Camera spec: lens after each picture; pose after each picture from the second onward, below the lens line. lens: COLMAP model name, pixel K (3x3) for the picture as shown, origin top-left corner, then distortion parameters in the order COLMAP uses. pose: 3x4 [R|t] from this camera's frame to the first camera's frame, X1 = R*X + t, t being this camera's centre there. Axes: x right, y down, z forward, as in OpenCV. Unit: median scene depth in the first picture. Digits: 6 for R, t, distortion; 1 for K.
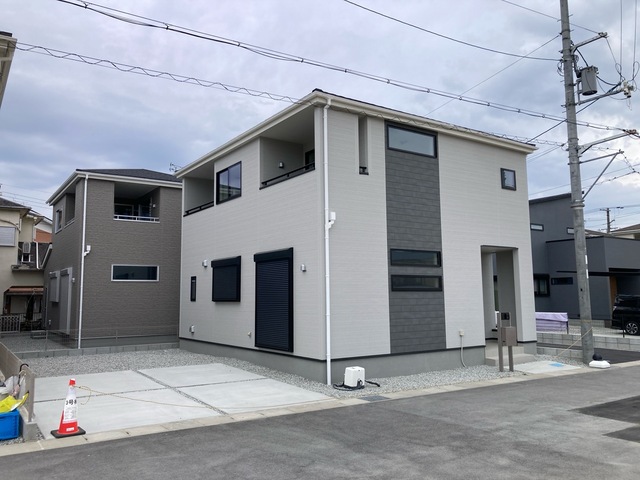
lens RADIAL K [[524.2, 0, 318.9], [0, 524.2, 235.7], [0, 0, 1]] dist [0.040469, -0.015893]
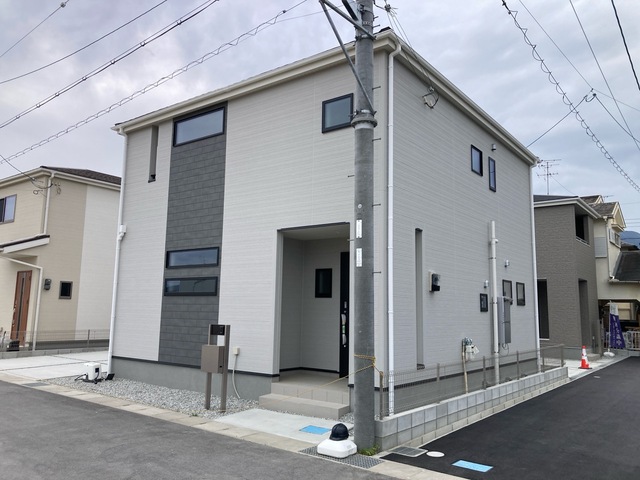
lens RADIAL K [[524.2, 0, 322.5], [0, 524.2, 241.9], [0, 0, 1]] dist [0.040469, -0.015893]
pose [[0.319687, -0.110669, -0.941038, 1.081664], [0.077919, 0.992862, -0.090293, 0.111960], [0.944314, -0.044459, 0.326028, 0.918494]]
